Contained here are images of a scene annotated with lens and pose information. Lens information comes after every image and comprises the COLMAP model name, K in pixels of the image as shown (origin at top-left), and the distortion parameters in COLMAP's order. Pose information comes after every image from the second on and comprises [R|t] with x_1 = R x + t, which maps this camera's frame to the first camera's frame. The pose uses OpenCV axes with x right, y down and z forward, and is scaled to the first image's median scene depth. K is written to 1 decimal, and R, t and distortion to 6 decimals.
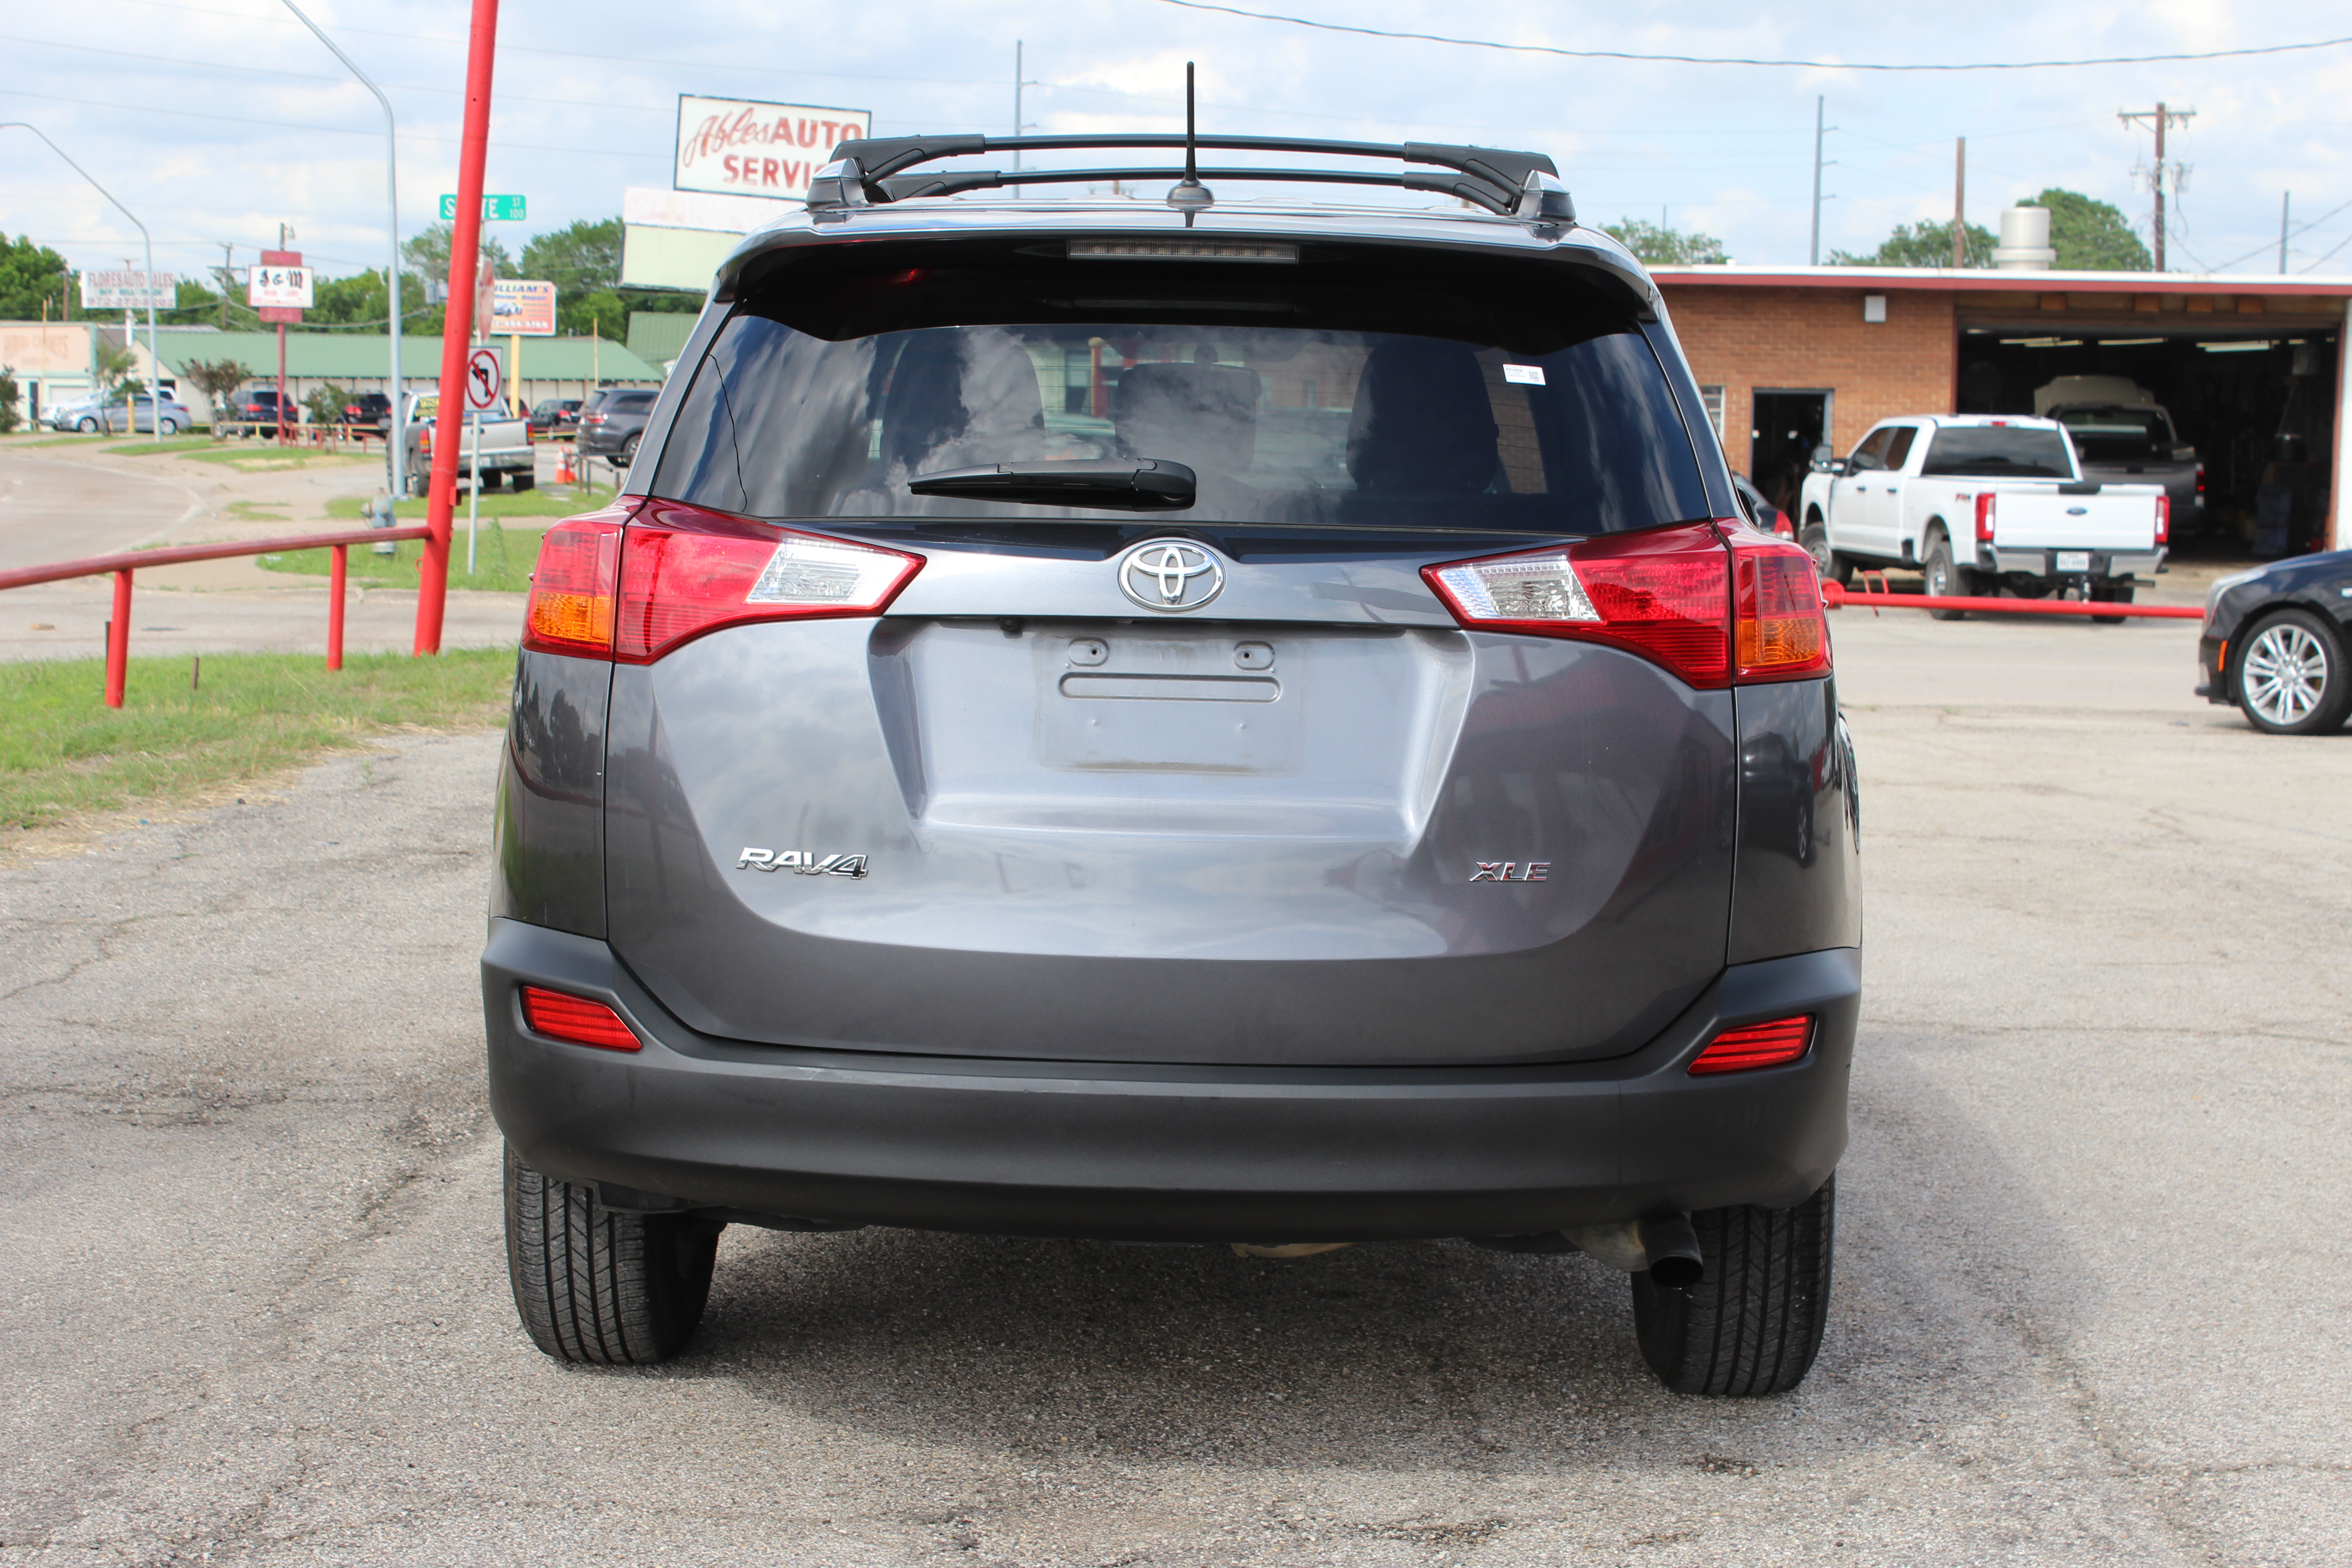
lens RADIAL K [[4072.1, 0, 1178.3], [0, 4072.1, 779.3], [0, 0, 1]] dist [-0.081079, 0.000000]
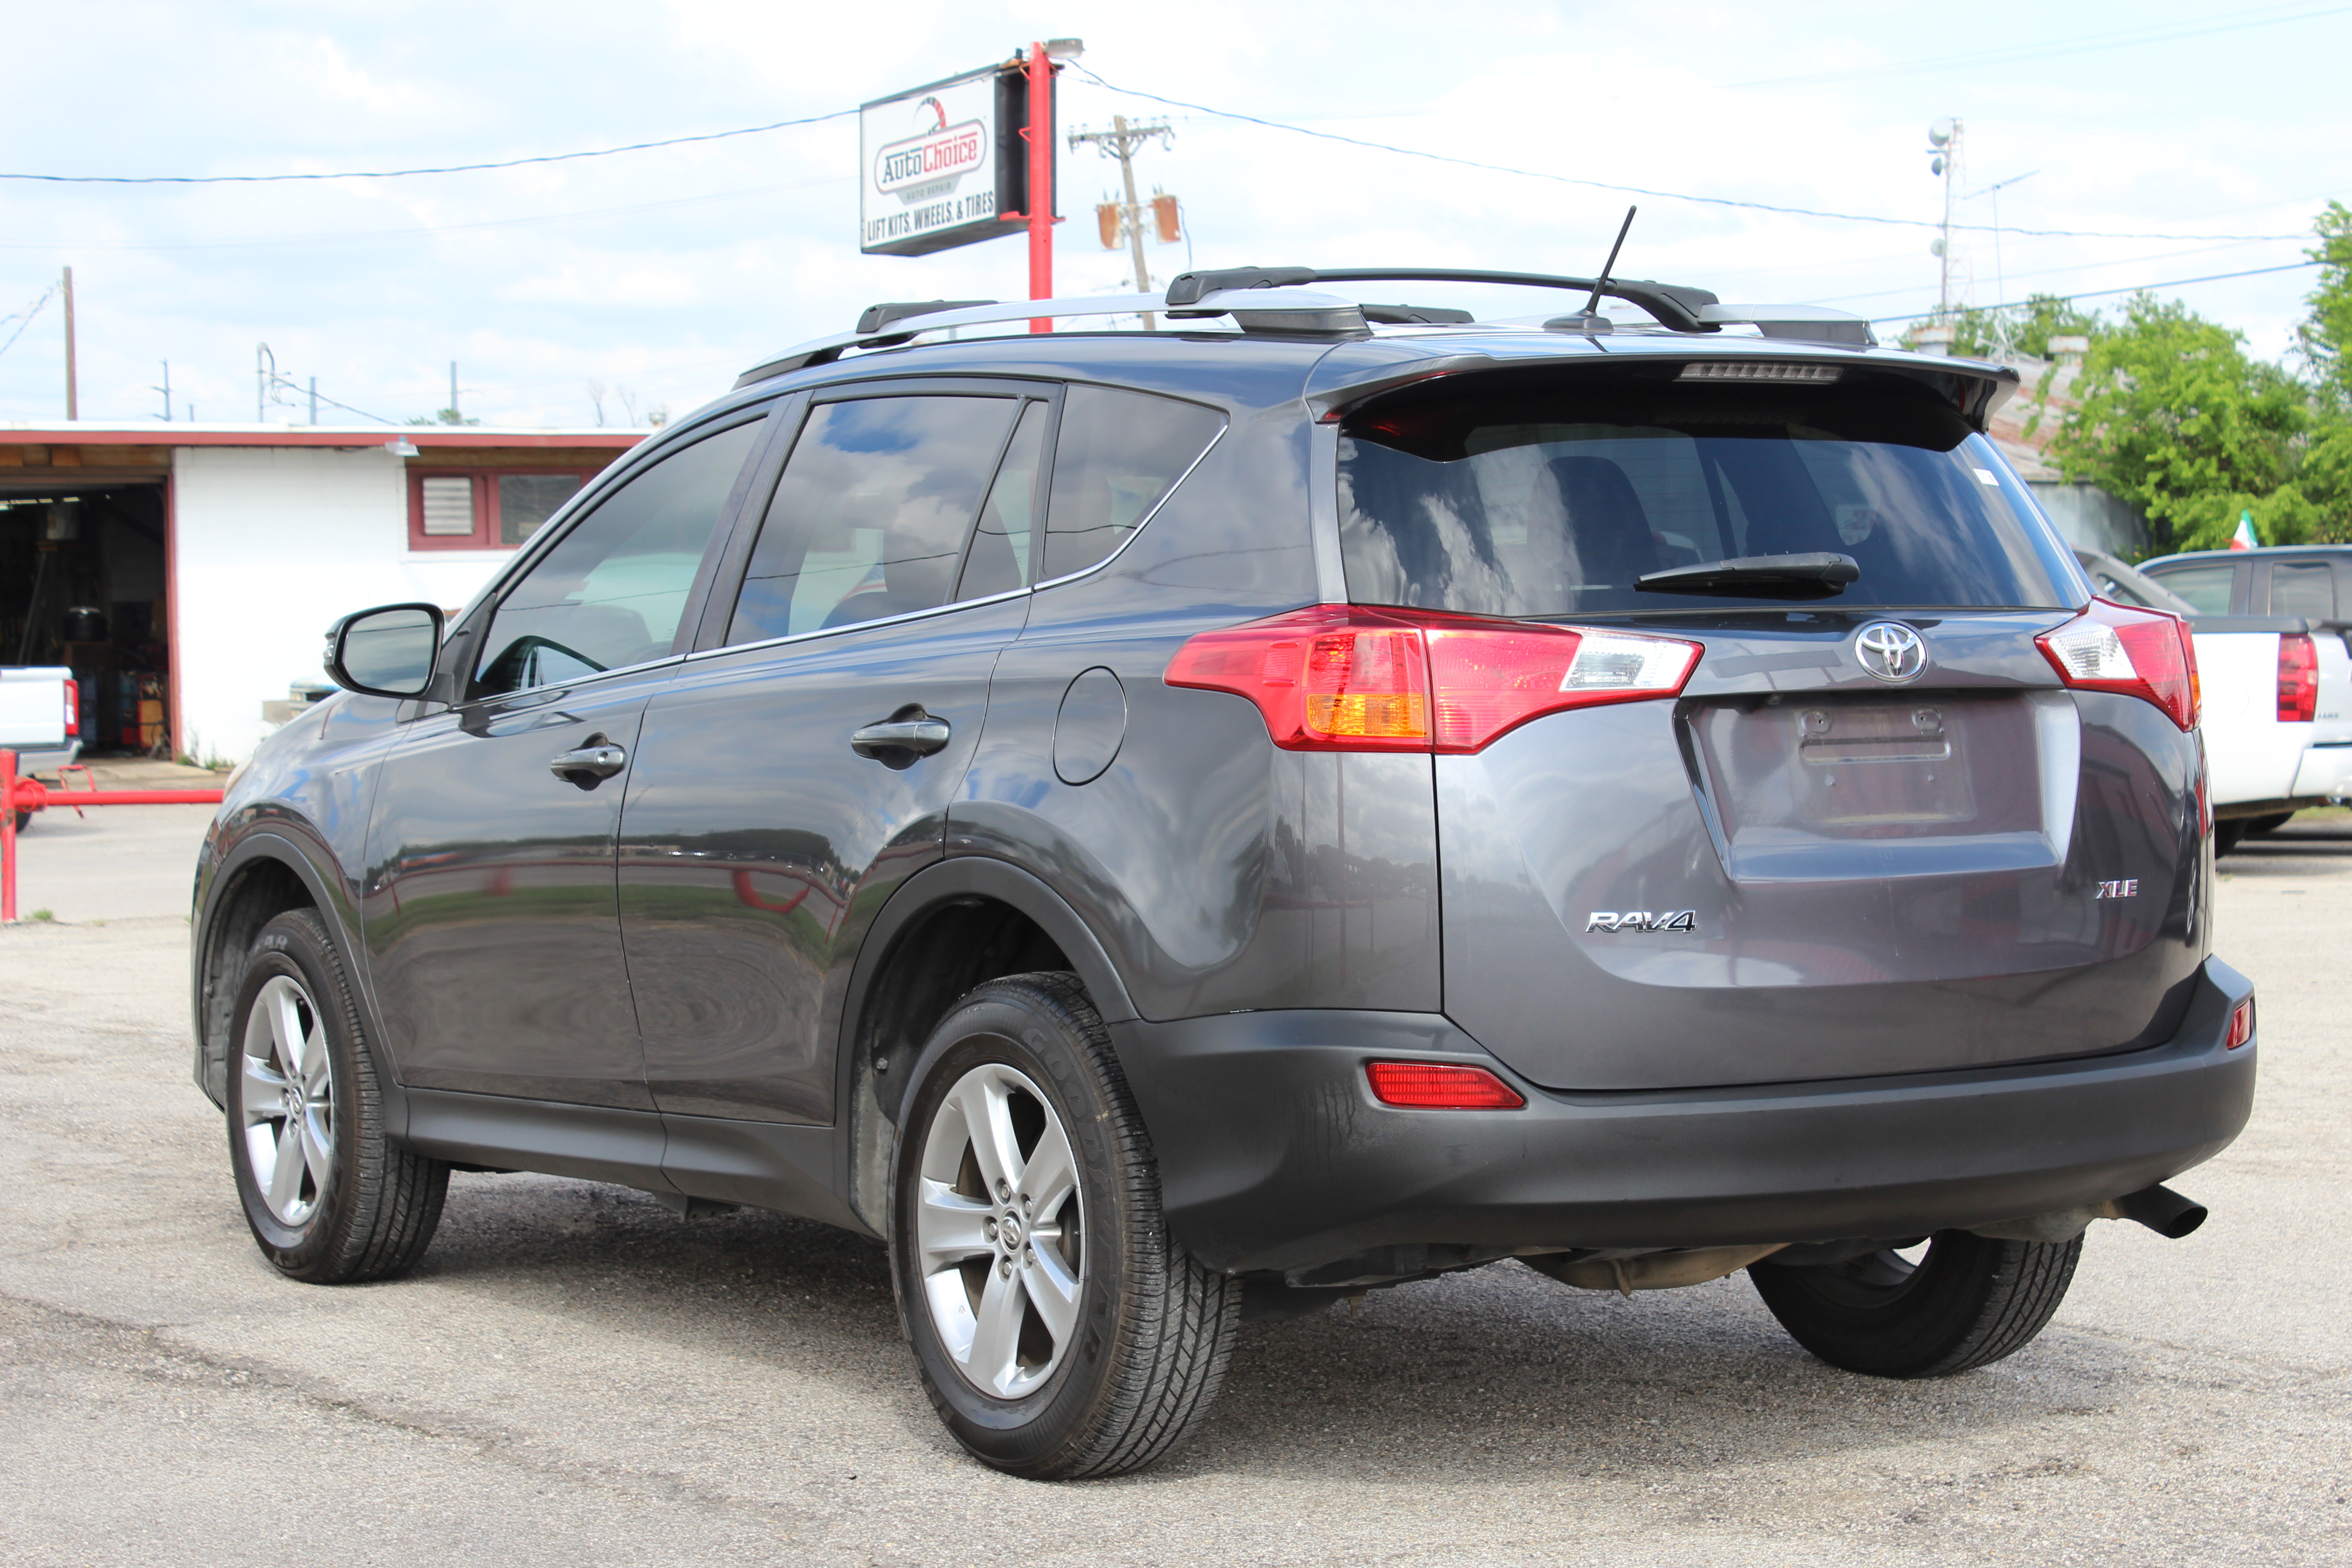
lens RADIAL K [[5080.8, 0, 1177.7], [0, 5080.8, 788.9], [0, 0, 1]] dist [-0.061398, 0.000000]
pose [[0.828224, -0.050466, 0.558120, -0.855586], [0.080125, 0.996368, -0.028808, 0.012369], [-0.554639, 0.068579, 0.829260, -0.068201]]
